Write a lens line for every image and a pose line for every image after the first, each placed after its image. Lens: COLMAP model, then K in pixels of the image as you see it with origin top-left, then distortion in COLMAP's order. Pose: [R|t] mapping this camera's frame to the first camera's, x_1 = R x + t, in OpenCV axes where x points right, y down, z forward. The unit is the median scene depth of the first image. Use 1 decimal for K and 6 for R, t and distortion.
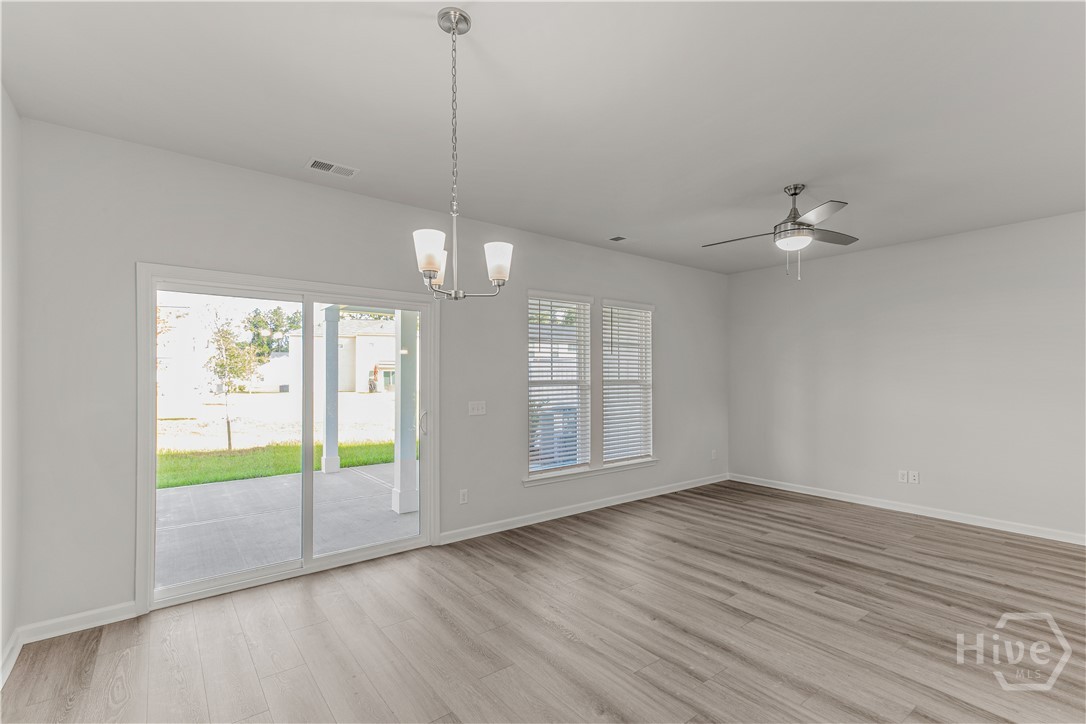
lens RADIAL K [[499.7, 0, 529.4], [0, 499.7, 370.9], [0, 0, 1]] dist [0.021492, 0.001475]
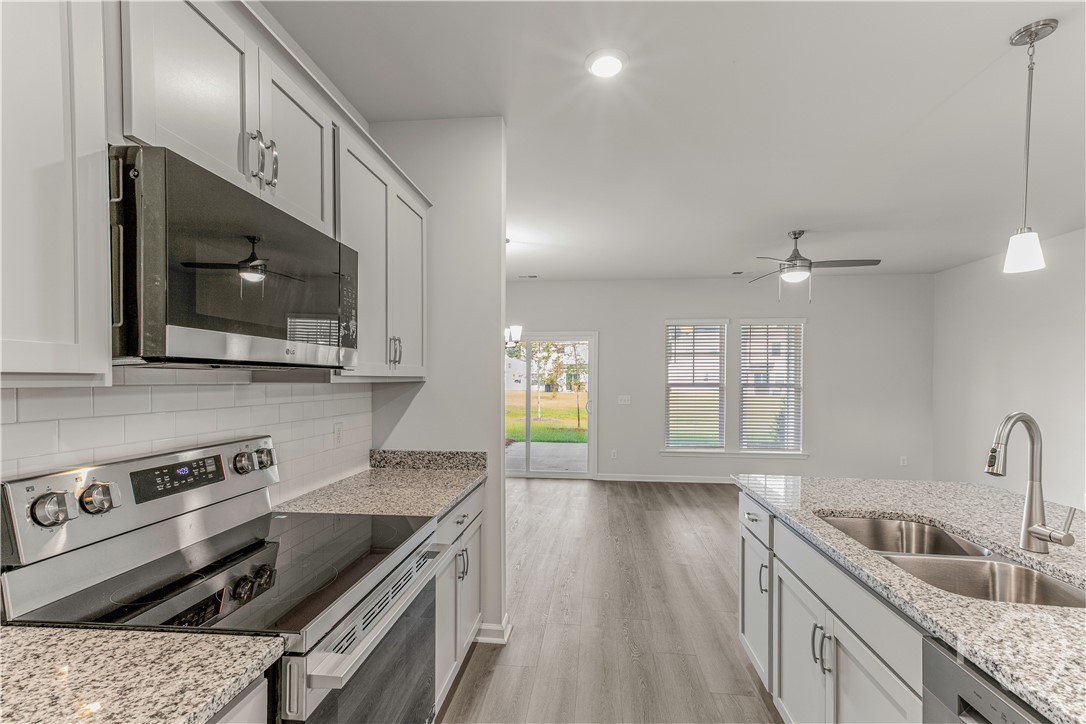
lens RADIAL K [[499.7, 0, 530.9], [0, 499.7, 385.9], [0, 0, 1]] dist [0.021492, 0.001475]
pose [[0.711815, 0.014220, -0.702223, 0.857988], [0.003280, 0.999717, 0.023569, -0.008638], [0.702360, -0.019080, 0.711567, -0.346419]]
